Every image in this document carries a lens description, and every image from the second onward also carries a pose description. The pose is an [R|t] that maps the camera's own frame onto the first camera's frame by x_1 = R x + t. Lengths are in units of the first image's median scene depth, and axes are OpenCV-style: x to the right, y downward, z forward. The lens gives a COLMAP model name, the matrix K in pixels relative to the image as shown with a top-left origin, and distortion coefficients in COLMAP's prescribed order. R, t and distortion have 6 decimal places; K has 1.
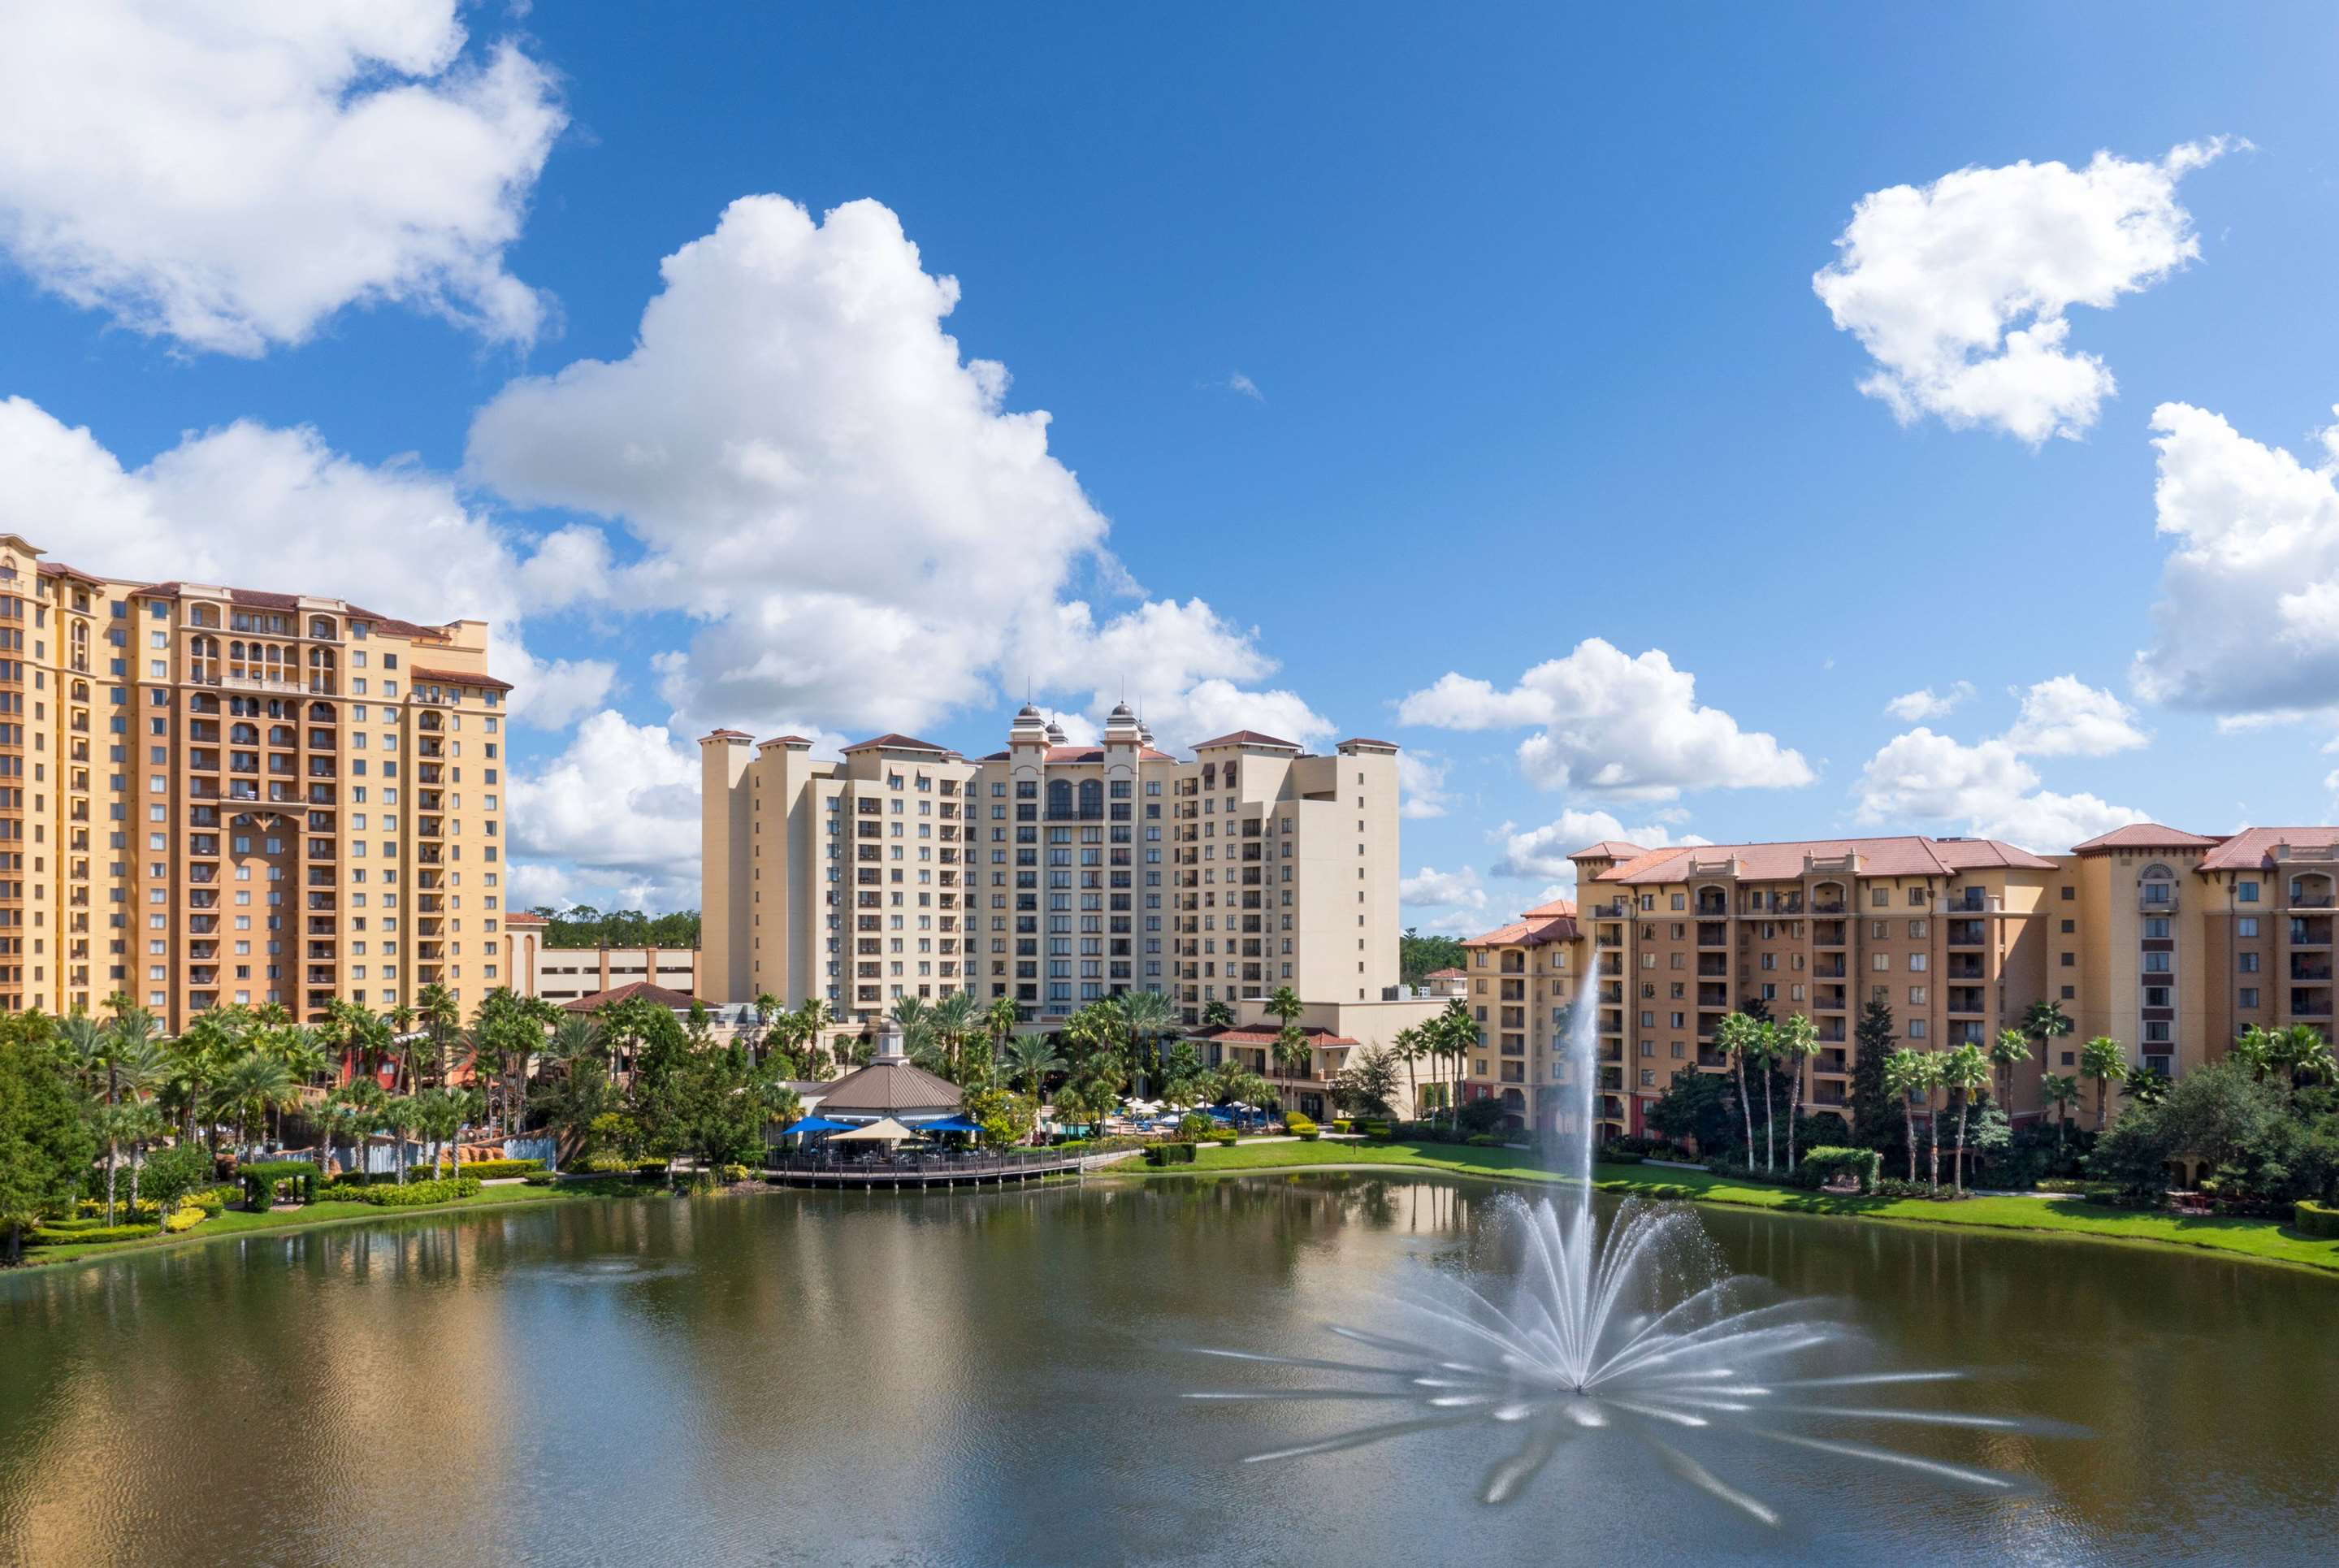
lens RADIAL K [[1934.7, 0, 1146.2], [0, 1934.7, 960.9], [0, 0, 1]] dist [0.000241, -0.000716]
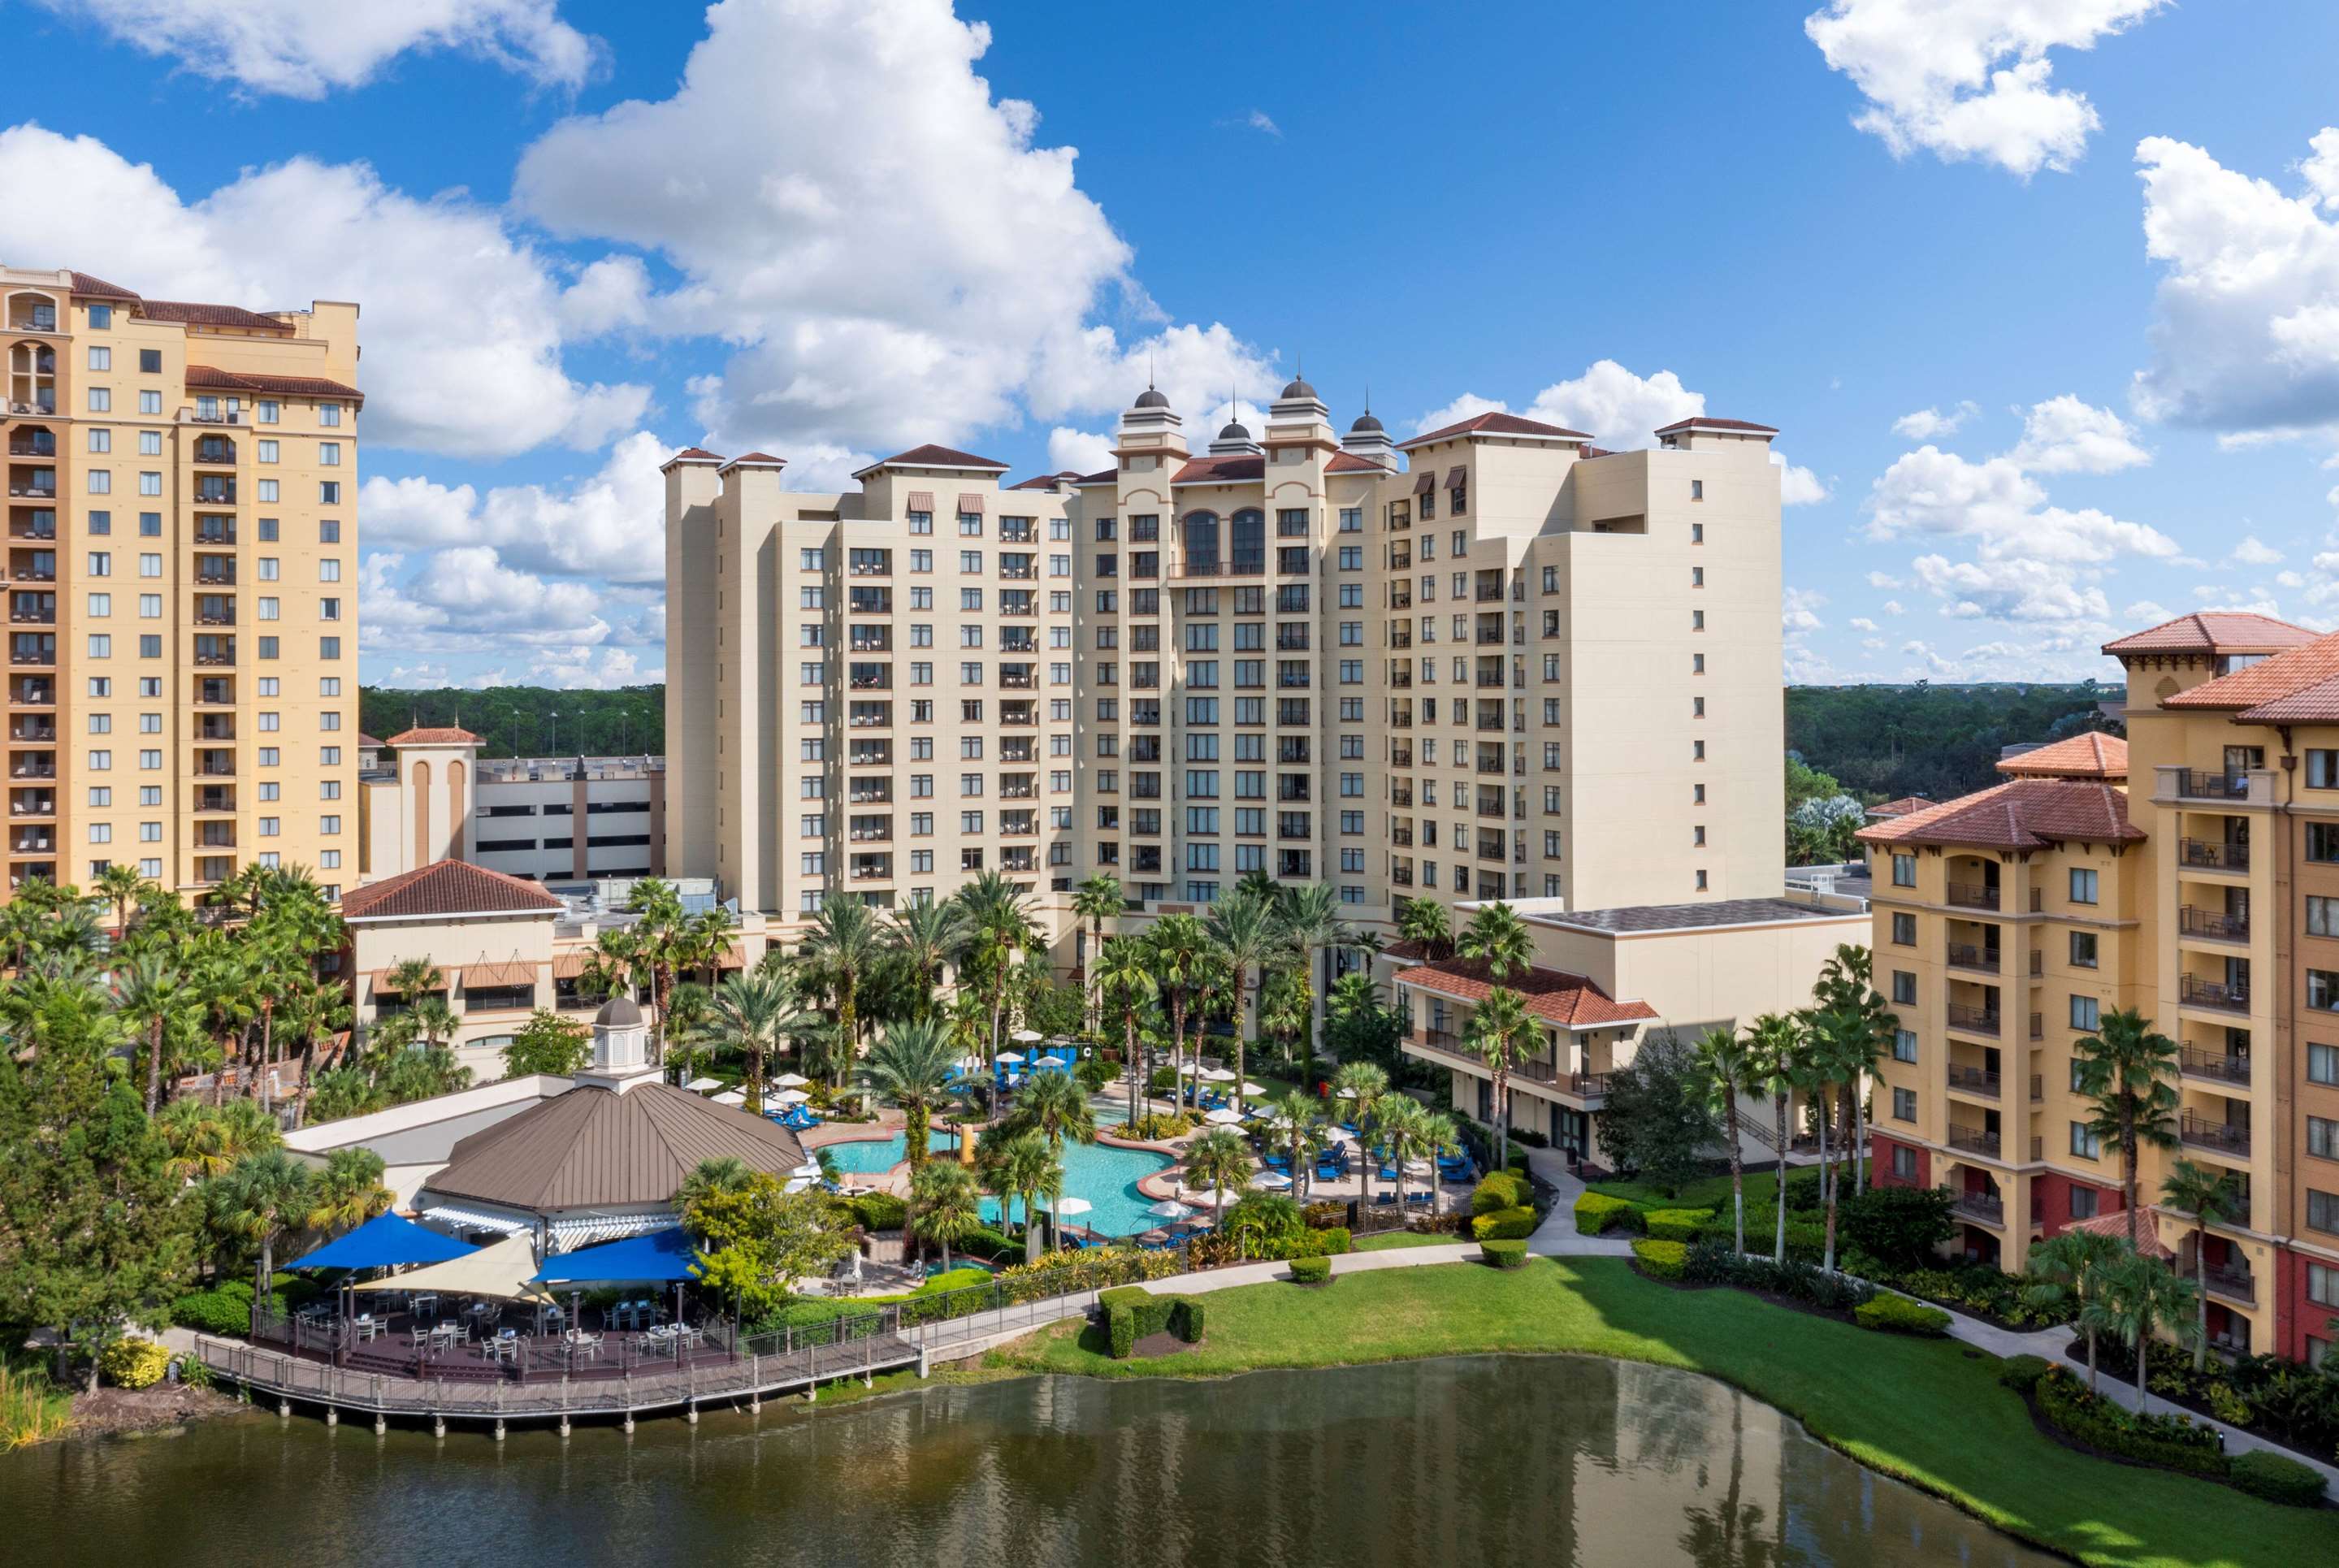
lens RADIAL K [[1909.6, 0, 1157.6], [0, 1909.6, 691.0], [0, 0, 1]] dist [-0.013896, -0.004436]
pose [[0.967810, -0.006201, -0.251607, 0.099819], [0.005016, 0.999973, -0.005351, -0.035951], [0.251634, 0.003916, 0.967815, 0.445607]]
